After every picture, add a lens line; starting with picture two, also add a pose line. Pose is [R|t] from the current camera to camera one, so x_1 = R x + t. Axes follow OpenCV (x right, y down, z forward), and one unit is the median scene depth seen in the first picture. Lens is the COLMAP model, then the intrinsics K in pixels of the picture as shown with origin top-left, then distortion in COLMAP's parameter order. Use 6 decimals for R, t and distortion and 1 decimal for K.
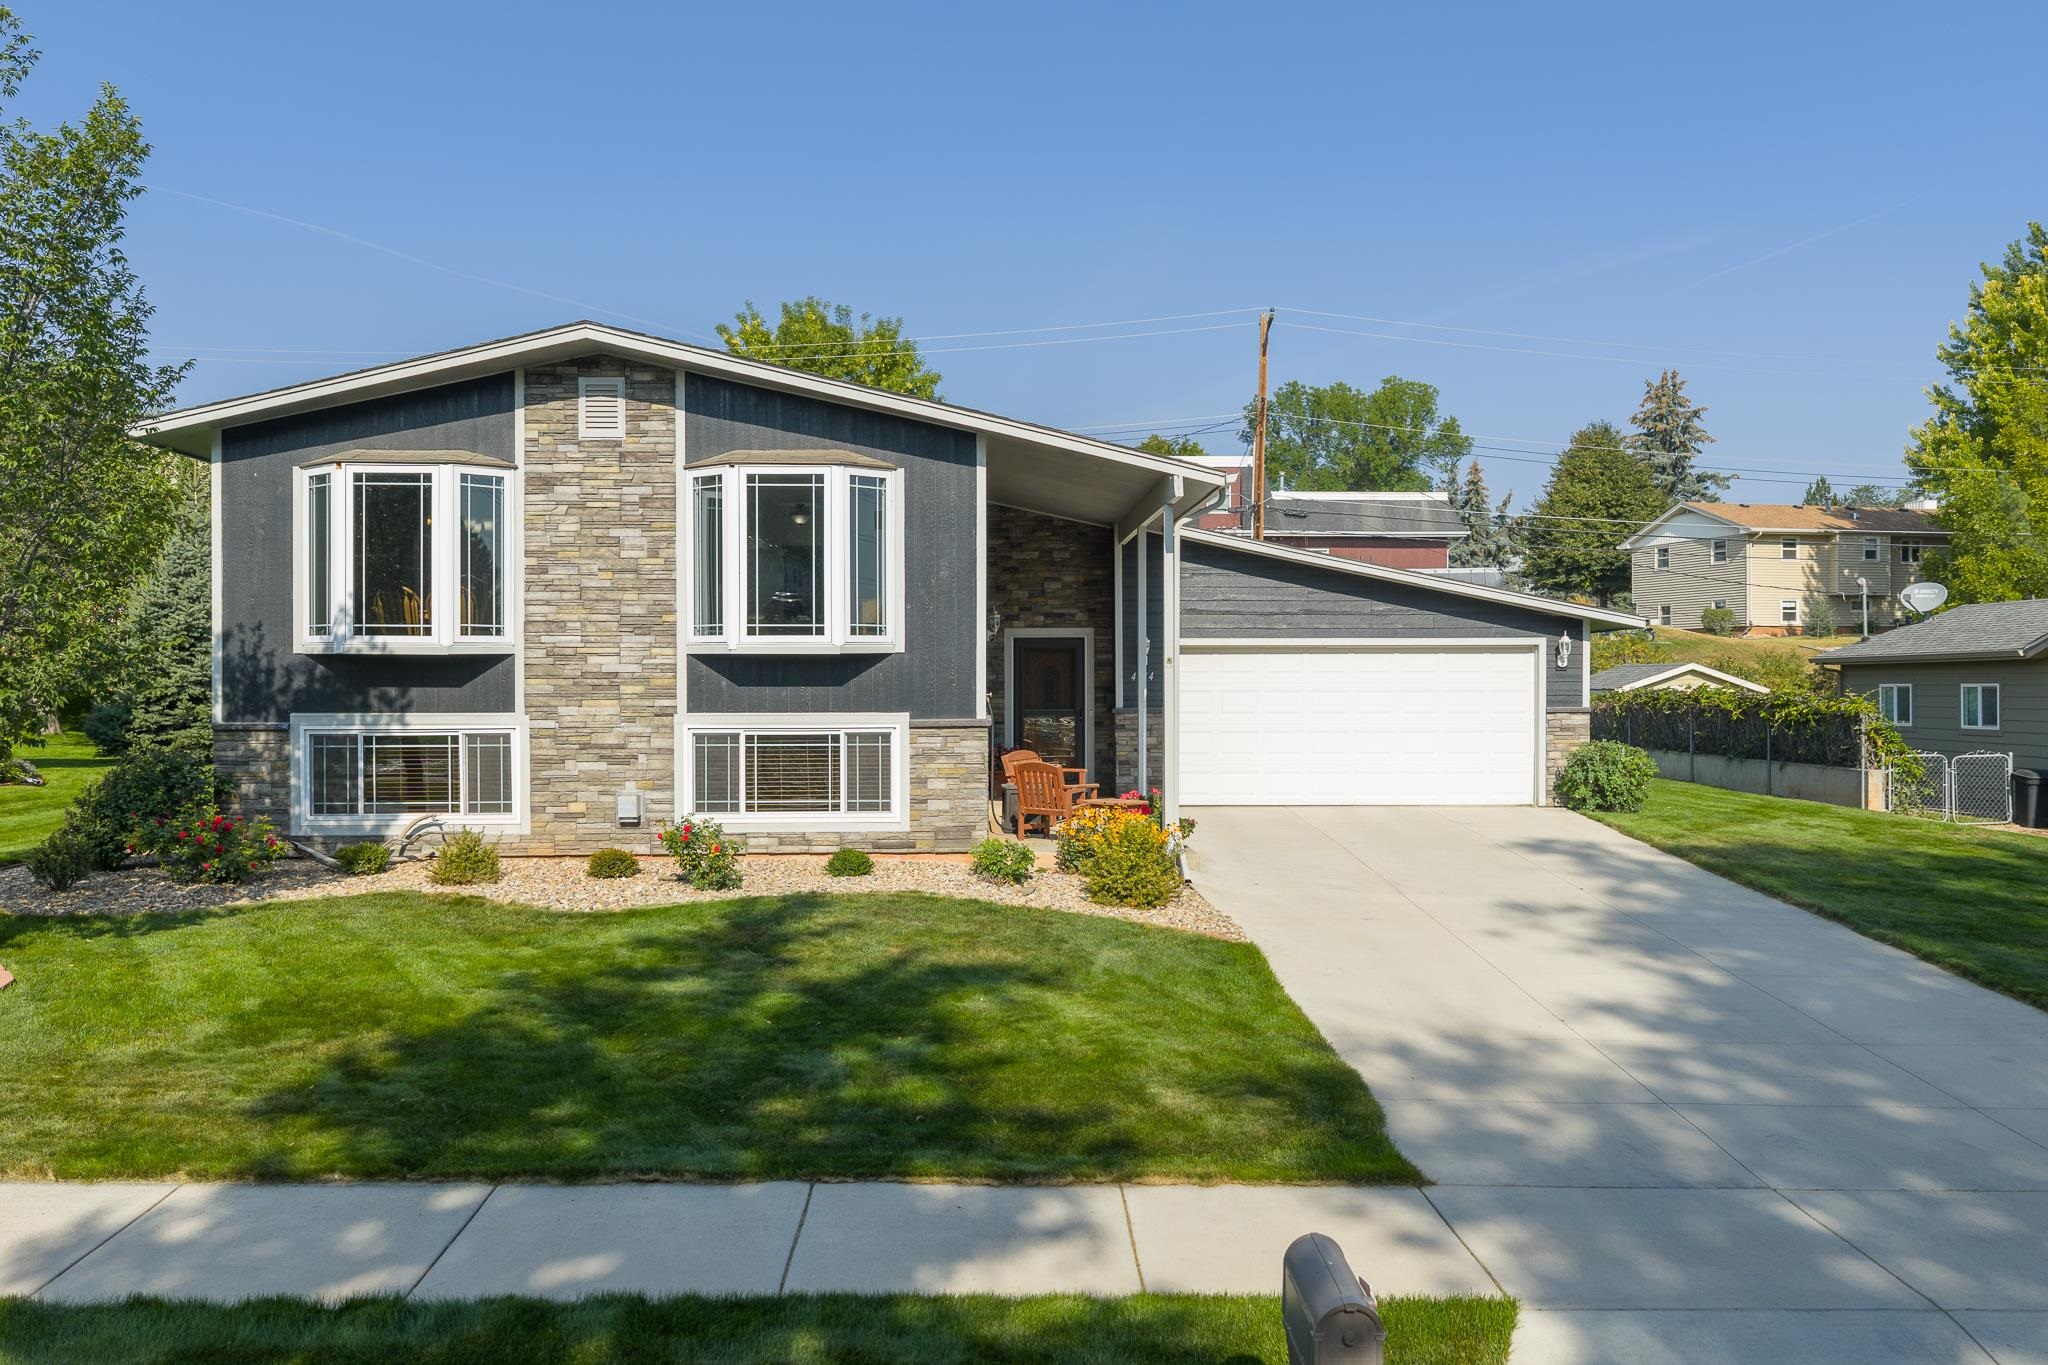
lens RADIAL K [[1706.3, 0, 1016.7], [0, 1706.3, 683.5], [0, 0, 1]] dist [0.002912, -0.001696]
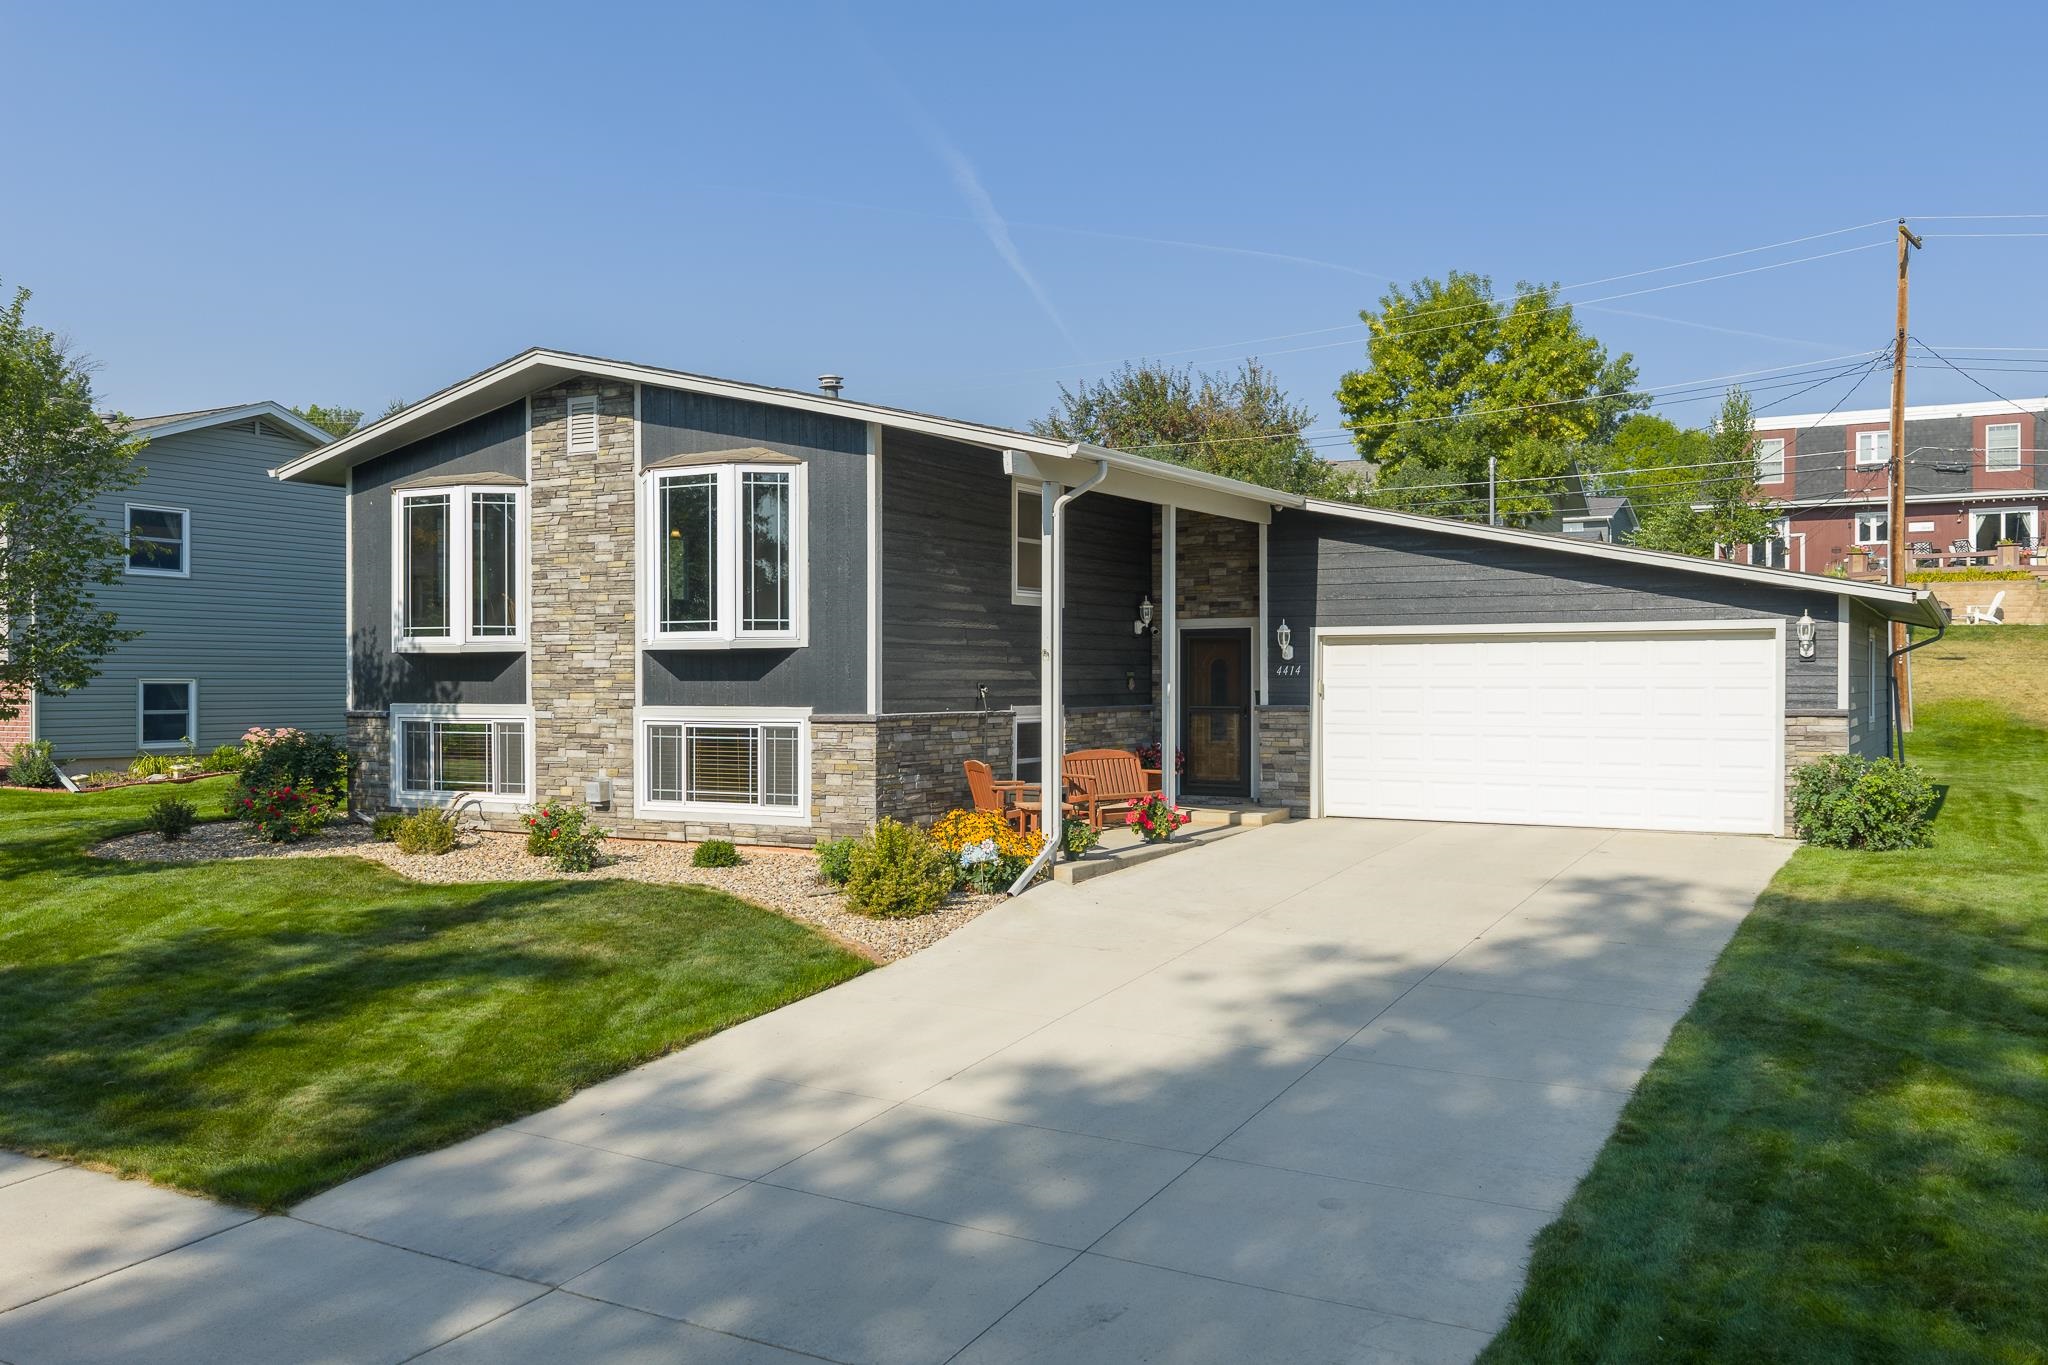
lens RADIAL K [[1706.3, 0, 1016.7], [0, 1706.3, 683.5], [0, 0, 1]] dist [0.002912, -0.001696]
pose [[0.851549, 0.001314, -0.524274, 0.563110], [-0.000182, 0.999998, 0.002212, 0.001010], [0.524275, -0.001788, 0.851547, 0.218198]]
